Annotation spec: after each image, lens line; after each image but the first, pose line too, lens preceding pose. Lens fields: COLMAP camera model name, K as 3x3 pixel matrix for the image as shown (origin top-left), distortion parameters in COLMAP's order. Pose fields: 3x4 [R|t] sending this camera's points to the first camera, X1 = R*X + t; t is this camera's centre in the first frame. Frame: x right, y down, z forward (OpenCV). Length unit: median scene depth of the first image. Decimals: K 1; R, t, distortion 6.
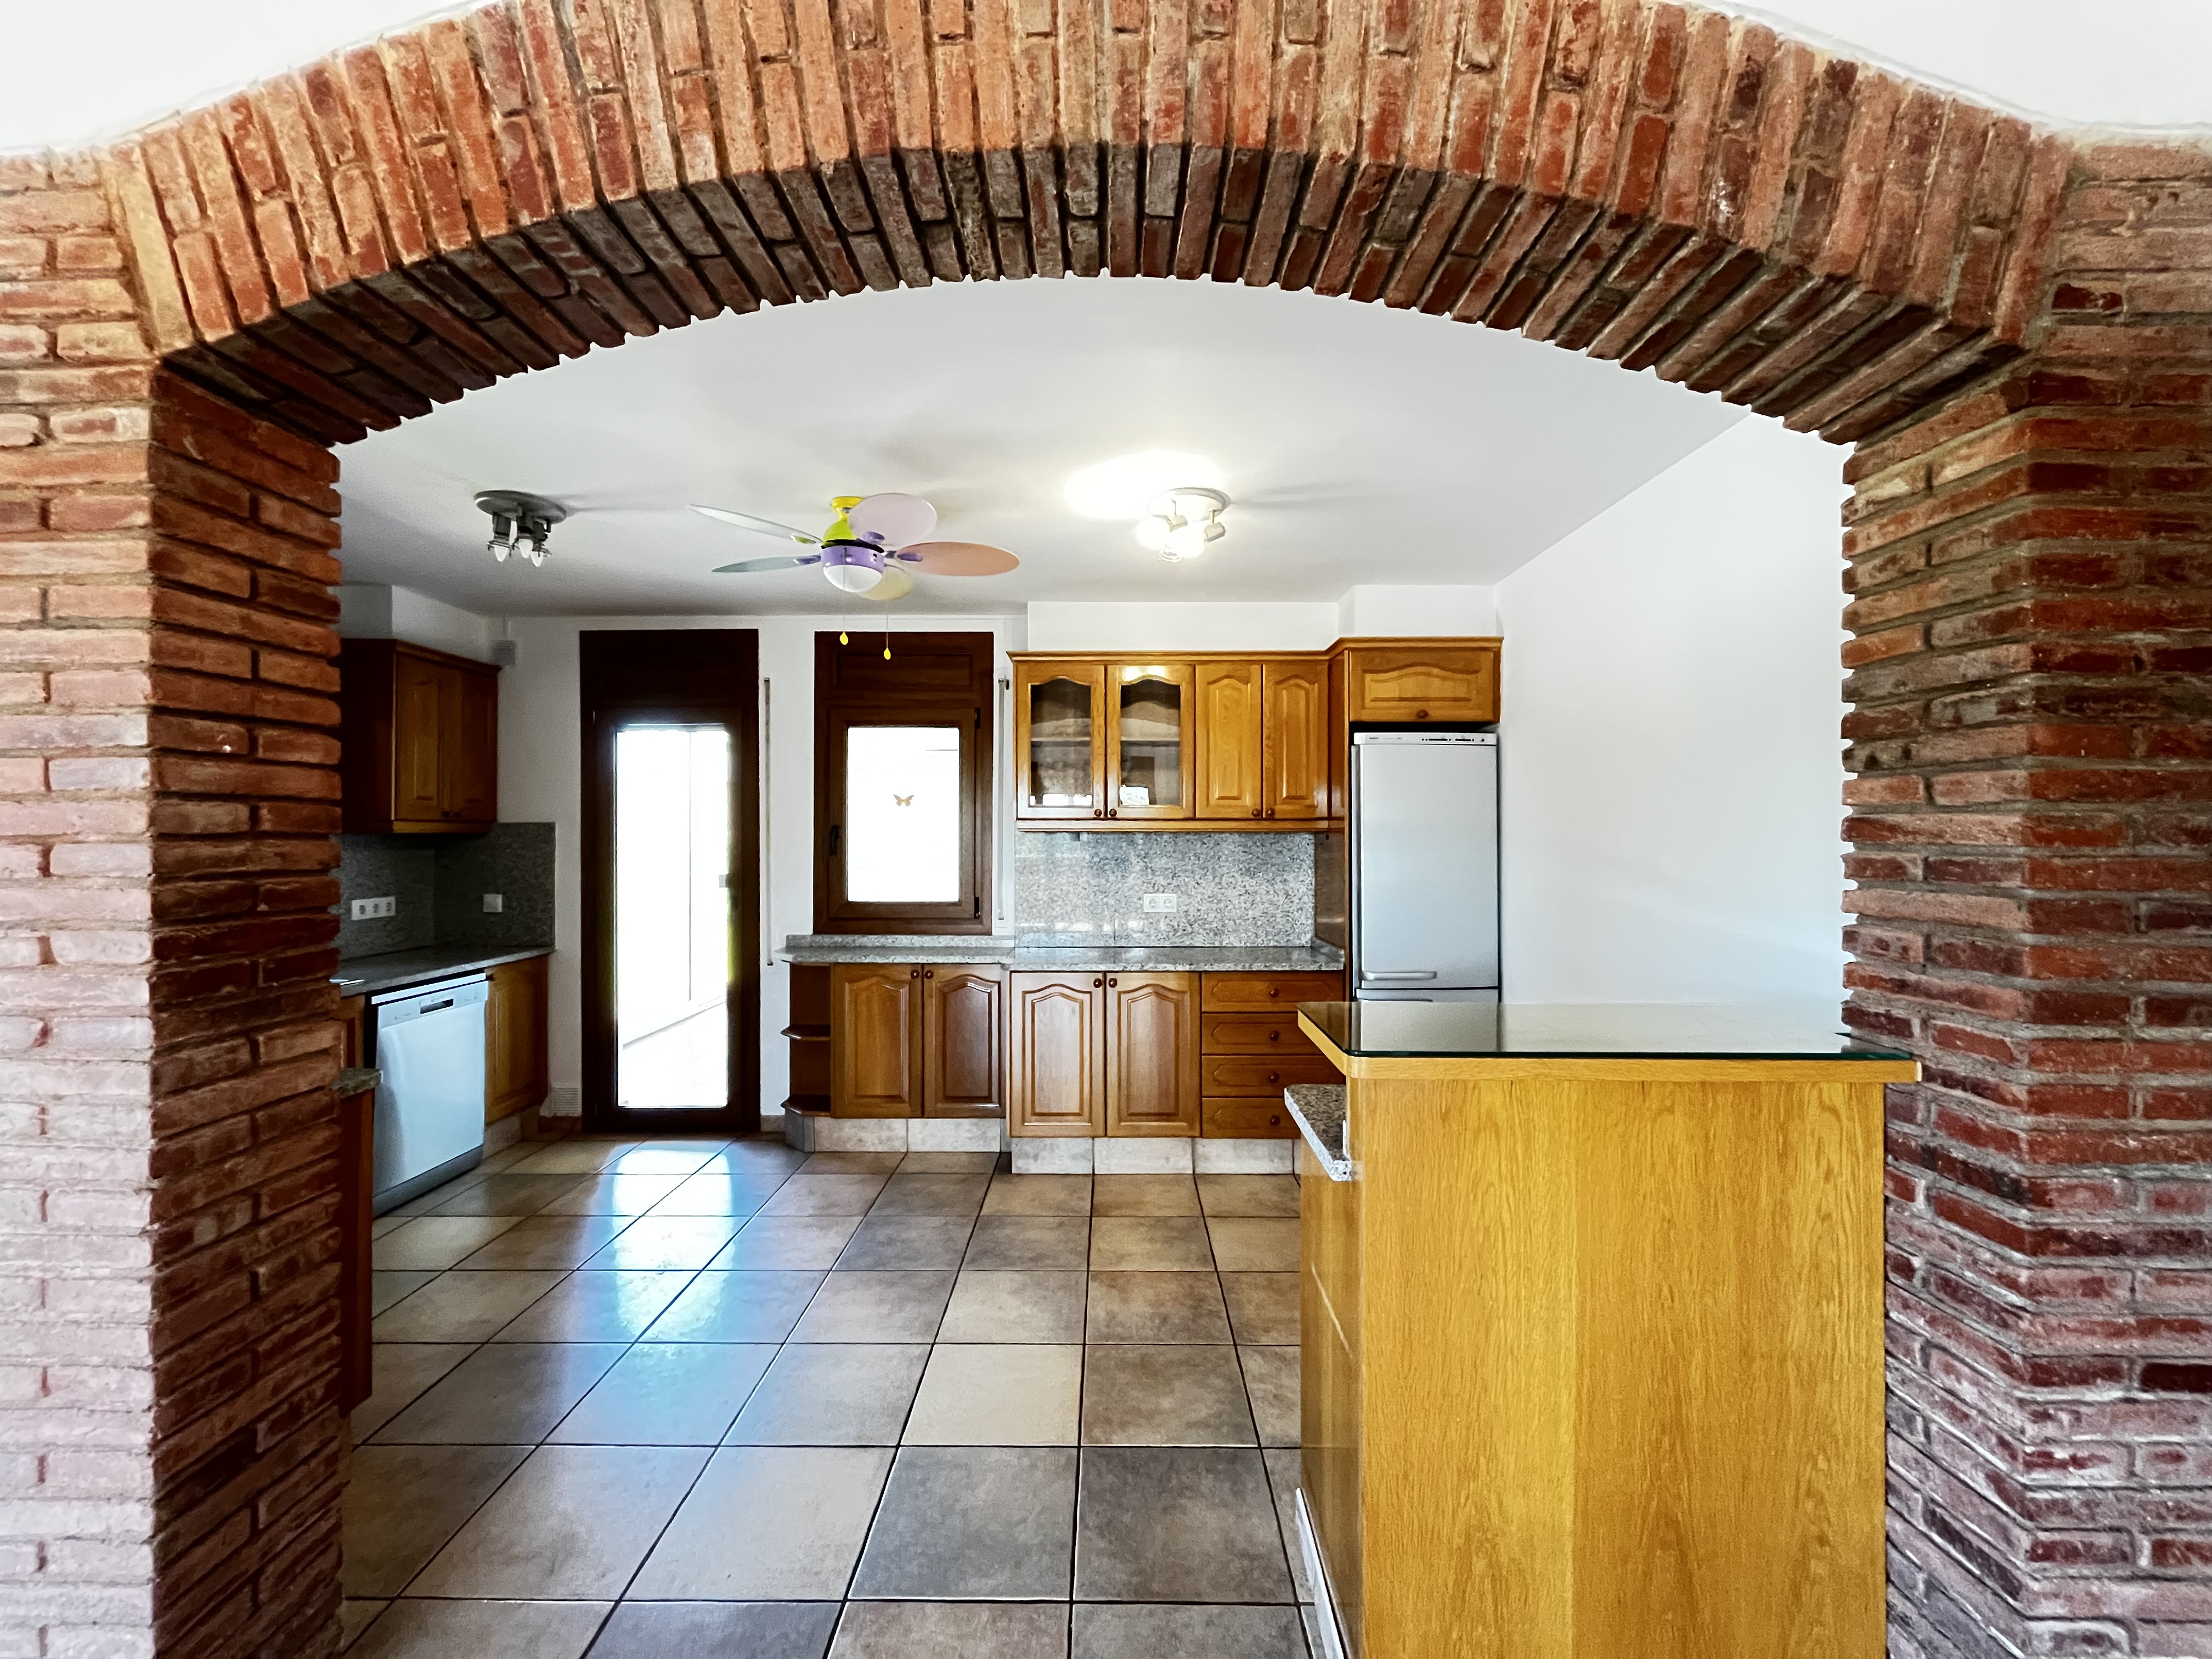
lens RADIAL K [[892.9, 0, 1108.7], [0, 892.9, 832.8], [0, 0, 1]] dist [-0.003173, -0.000284]
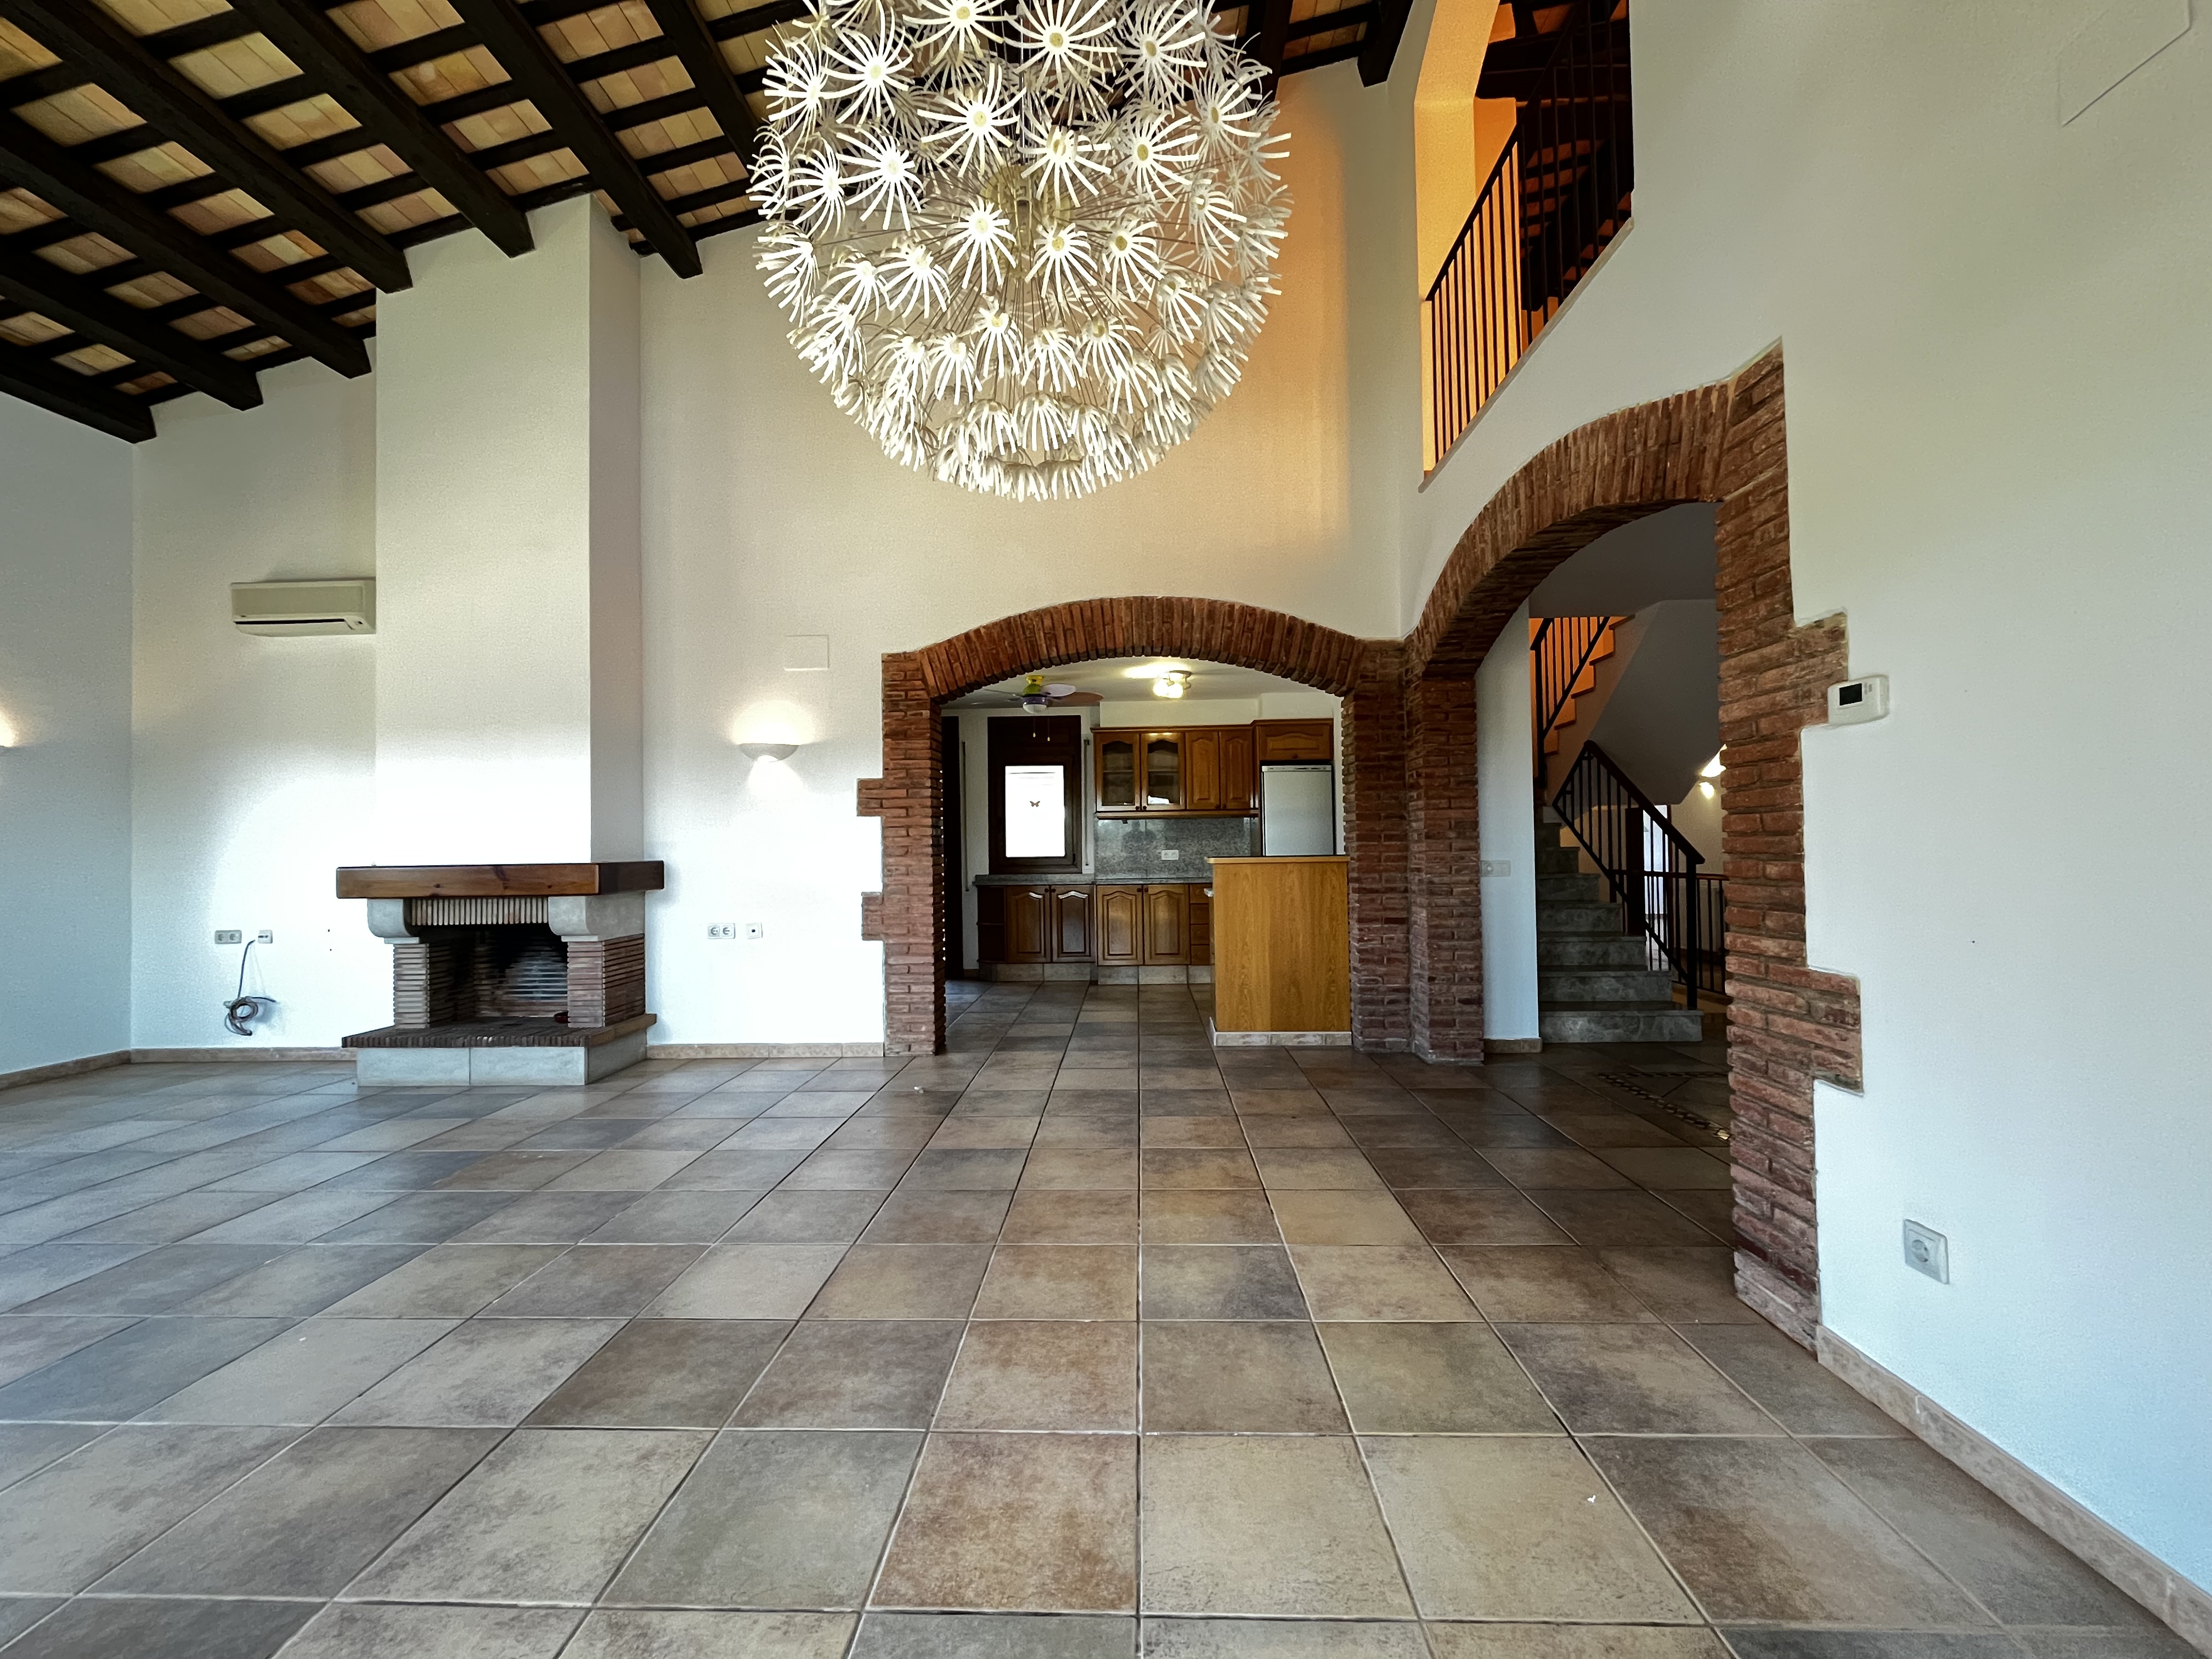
lens RADIAL K [[892.9, 0, 1105.7], [0, 892.9, 834.6], [0, 0, 1]] dist [-0.003173, -0.000284]
pose [[0.999312, -0.016203, -0.033358, -0.053280], [0.015756, 0.999783, -0.013621, 0.193365], [0.033572, 0.013086, 0.999351, -3.005162]]
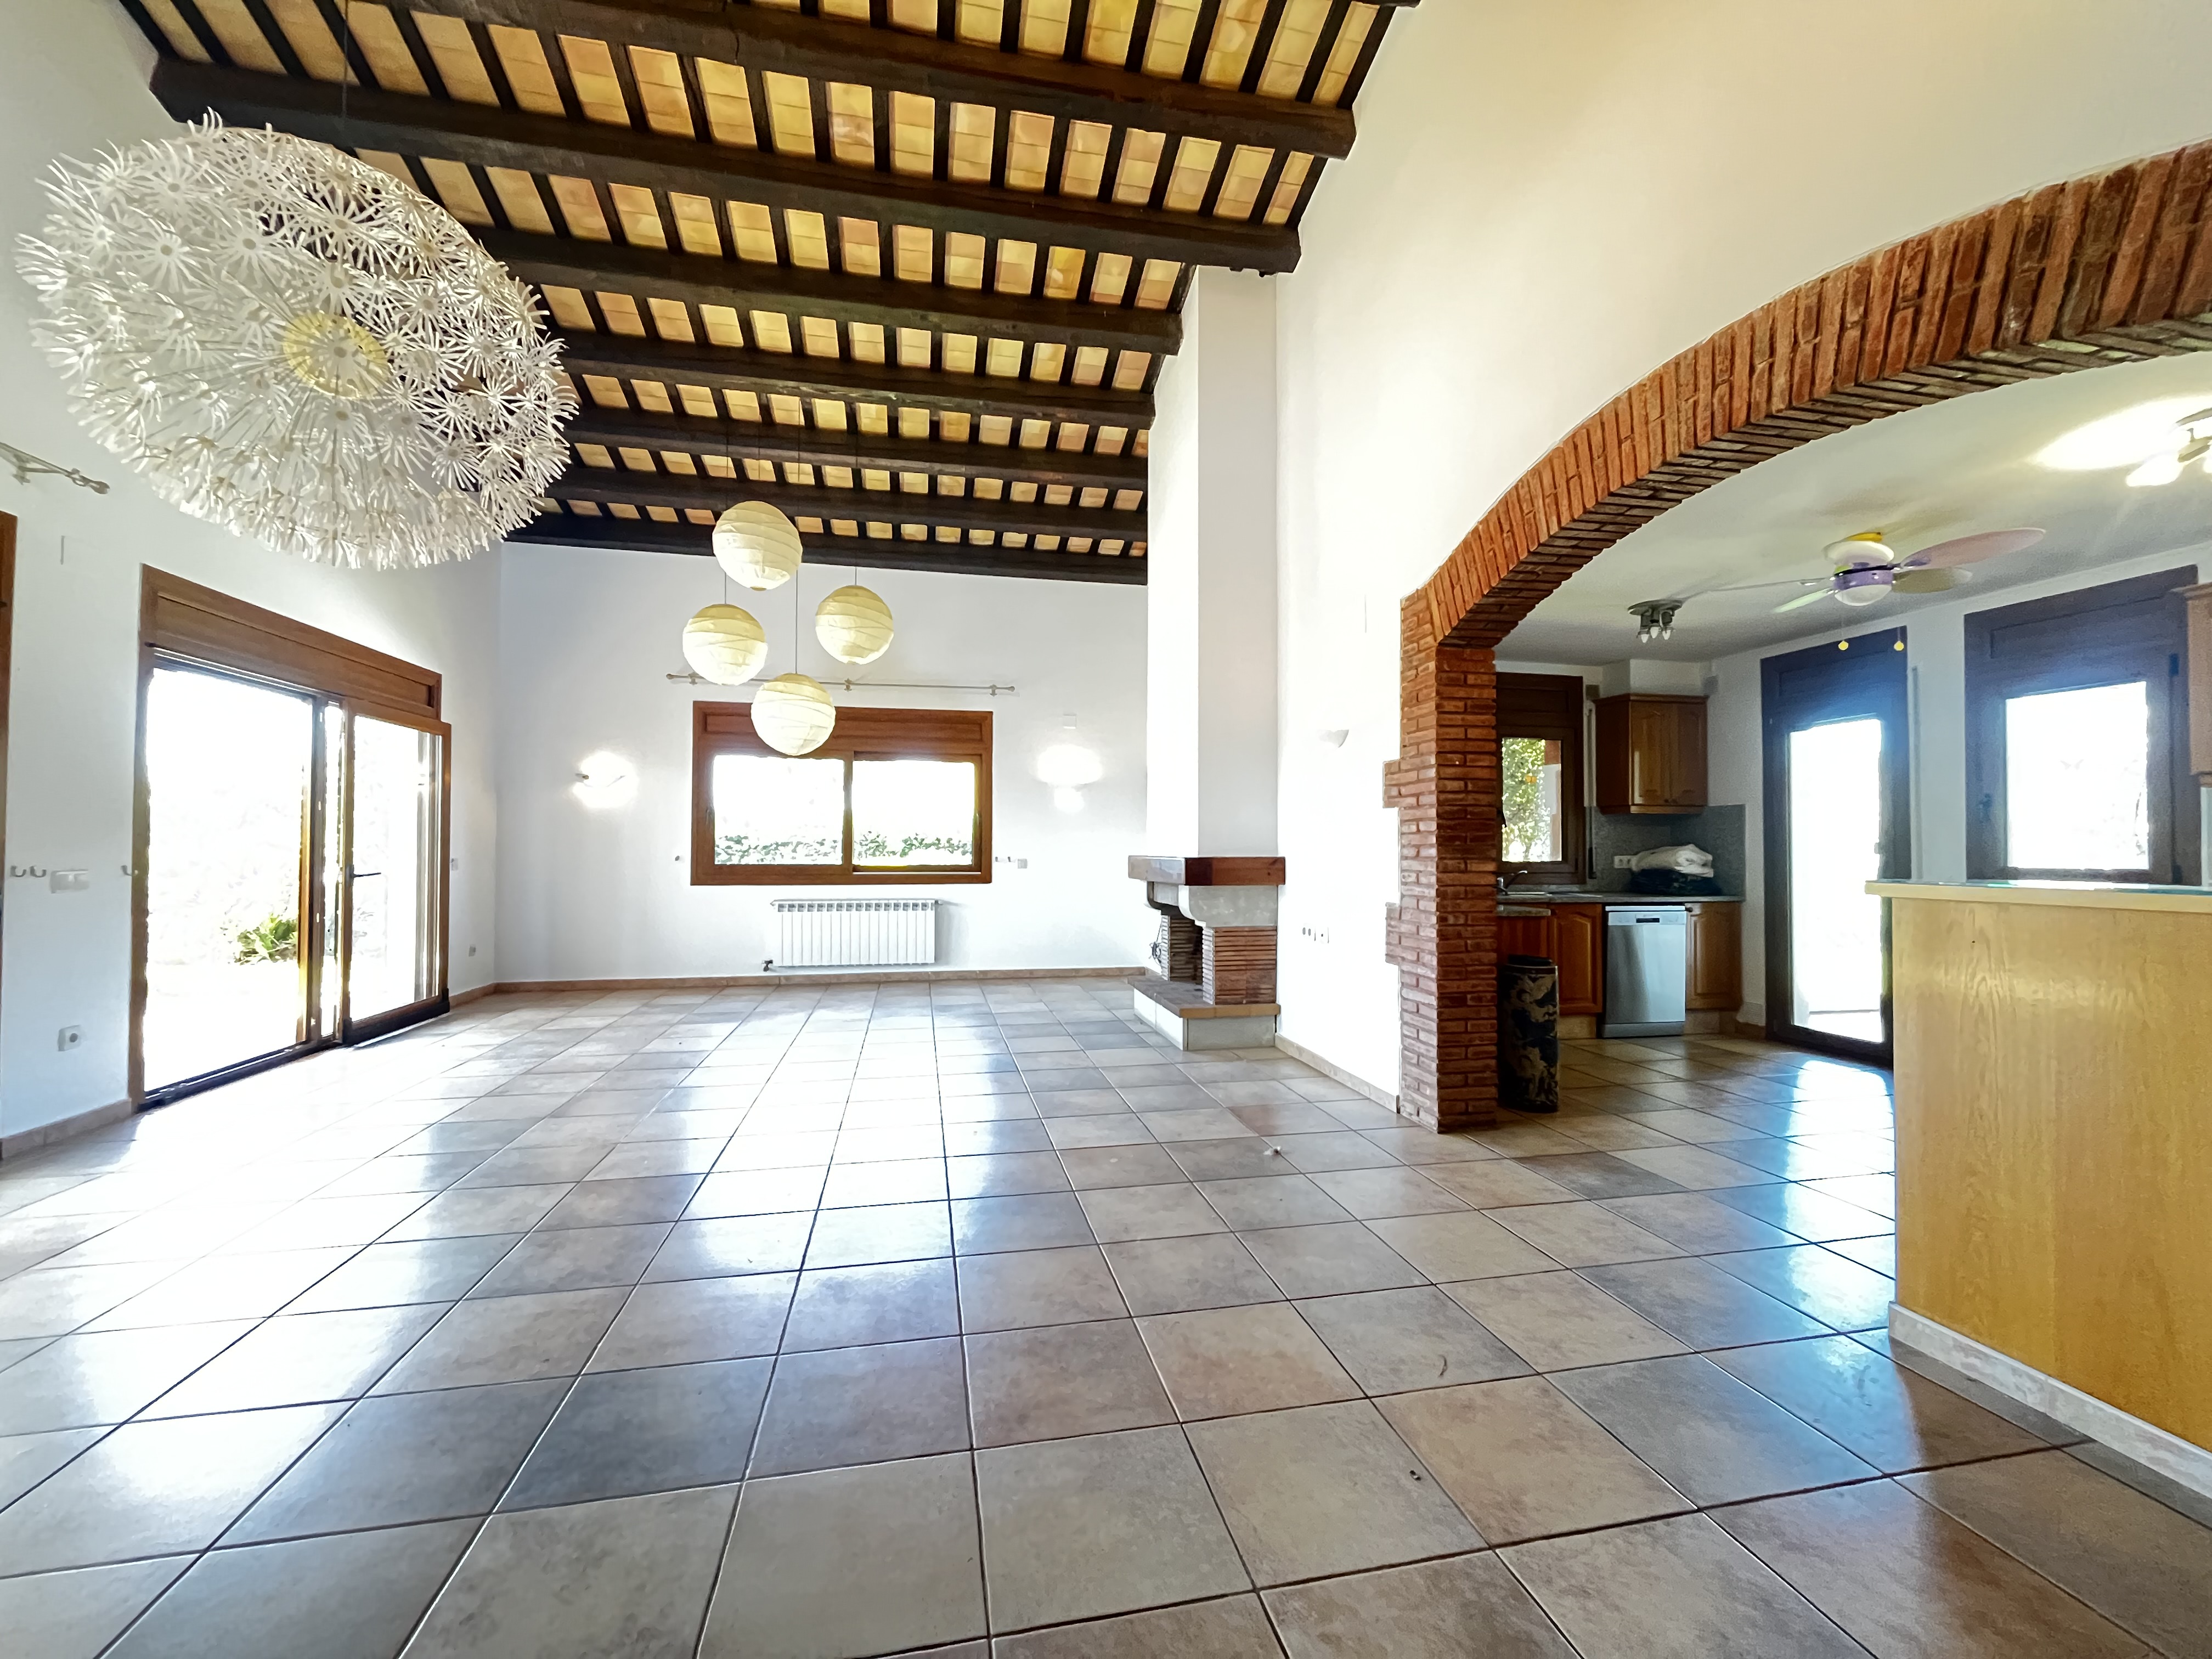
lens RADIAL K [[892.9, 0, 1101.4], [0, 892.9, 832.4], [0, 0, 1]] dist [-0.003173, -0.000284]
pose [[0.209455, -0.017432, -0.977663, 1.621386], [-0.001667, 0.999833, -0.018185, 0.187401], [0.977817, 0.005439, 0.209391, -0.768206]]
